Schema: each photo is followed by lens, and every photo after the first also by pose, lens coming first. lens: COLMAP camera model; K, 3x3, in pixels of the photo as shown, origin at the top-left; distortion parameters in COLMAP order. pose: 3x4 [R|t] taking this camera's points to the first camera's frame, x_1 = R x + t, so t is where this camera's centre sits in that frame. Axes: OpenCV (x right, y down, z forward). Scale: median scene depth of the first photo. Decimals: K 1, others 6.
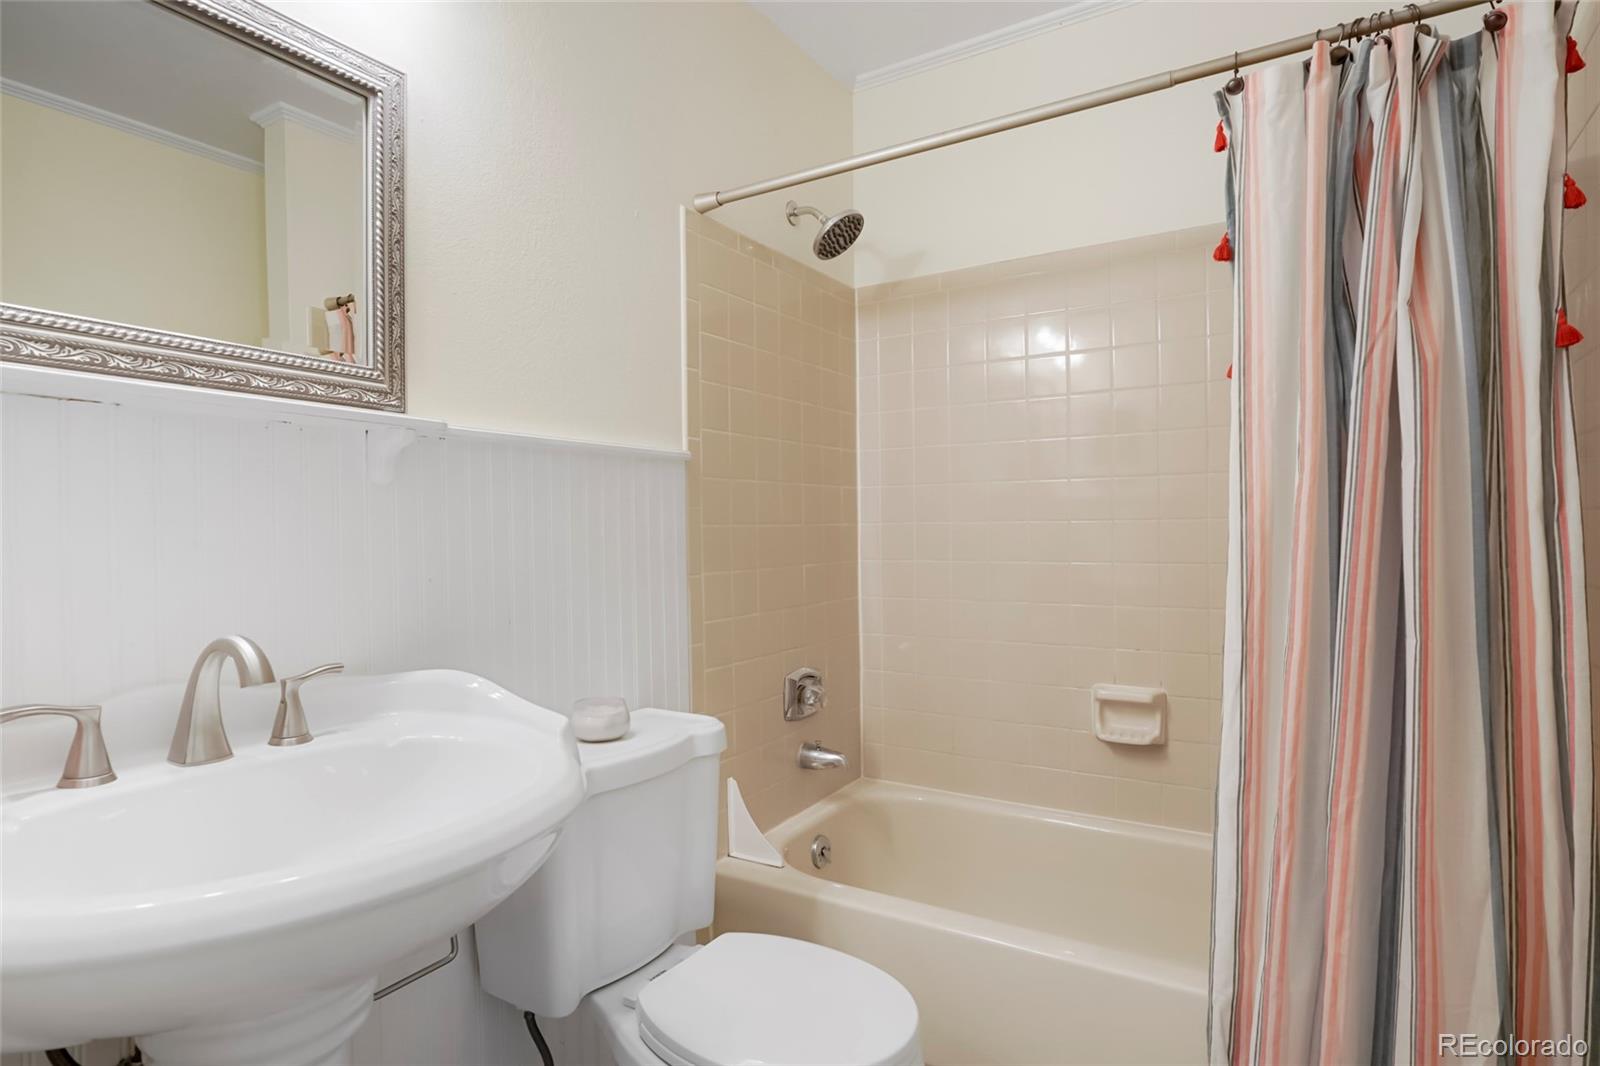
lens RADIAL K [[817.7, 0, 800.0], [0, 817.7, 533.0], [0, 0, 1]] dist [0.000657, 0.000695]
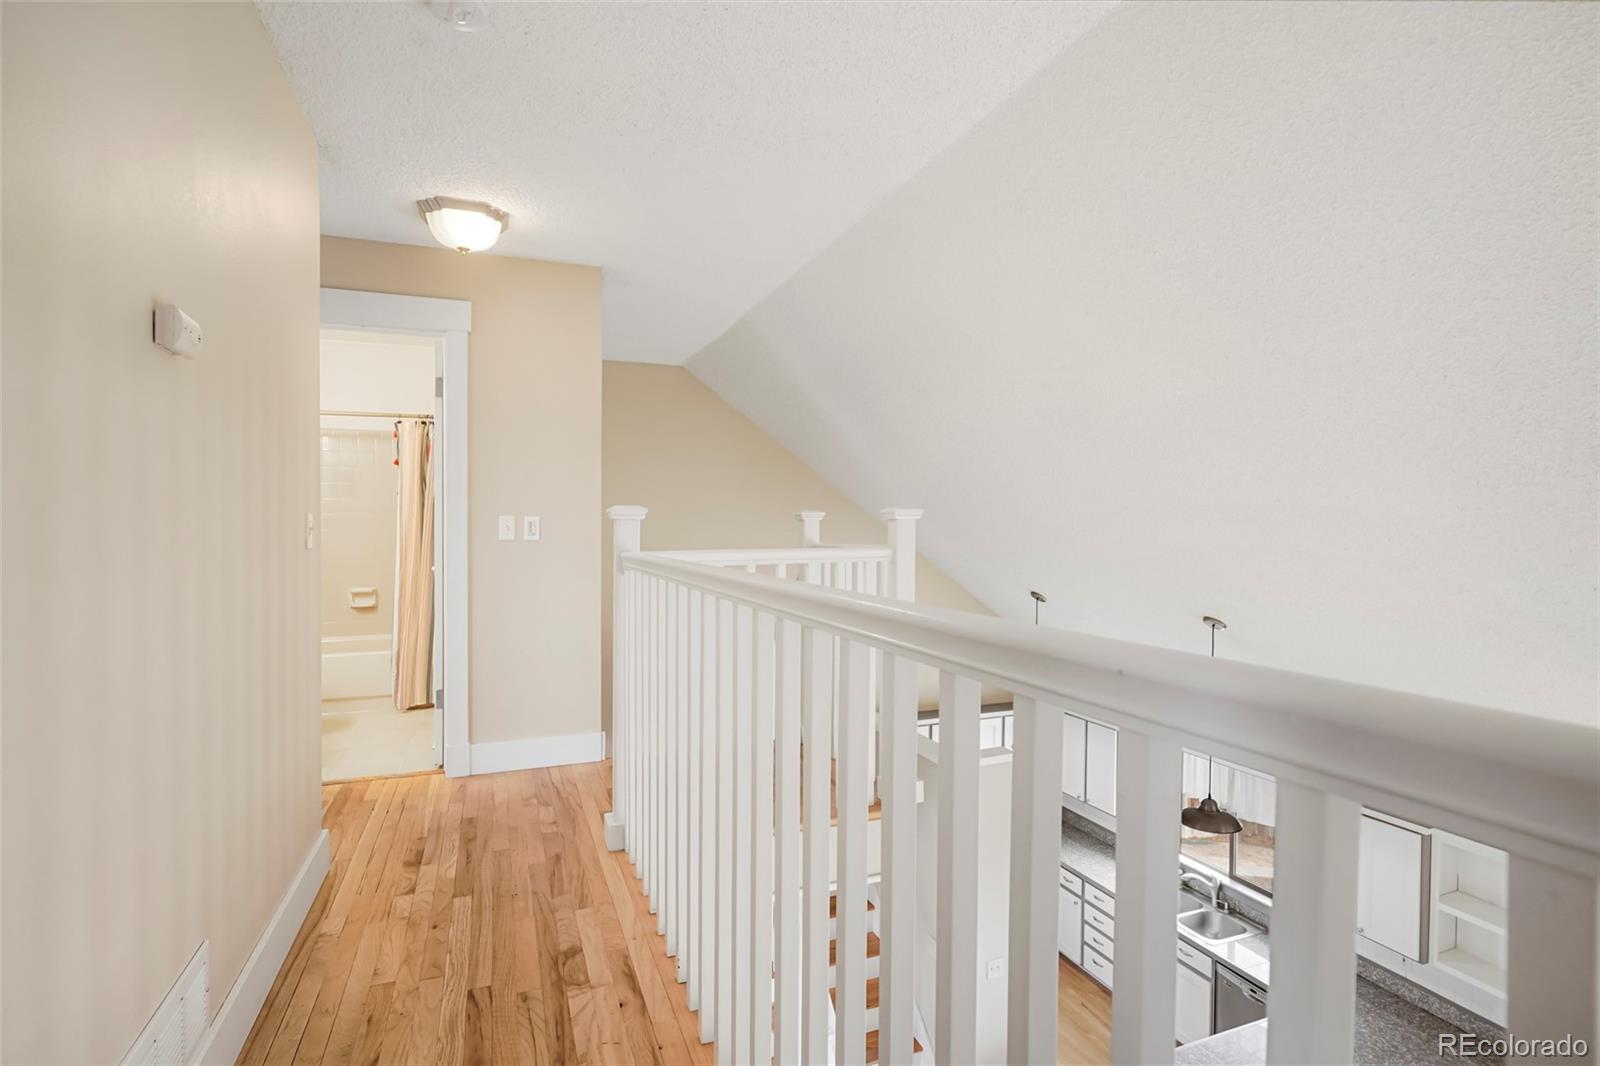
lens RADIAL K [[780.6, 0, 795.2], [0, 780.6, 542.1], [0, 0, 1]] dist [-0.003198, 0.000465]
pose [[0.587861, 0.001902, 0.808960, -1.423525], [-0.006512, 0.999976, 0.002381, 0.020561], [-0.808936, -0.006667, 0.587859, -2.829706]]
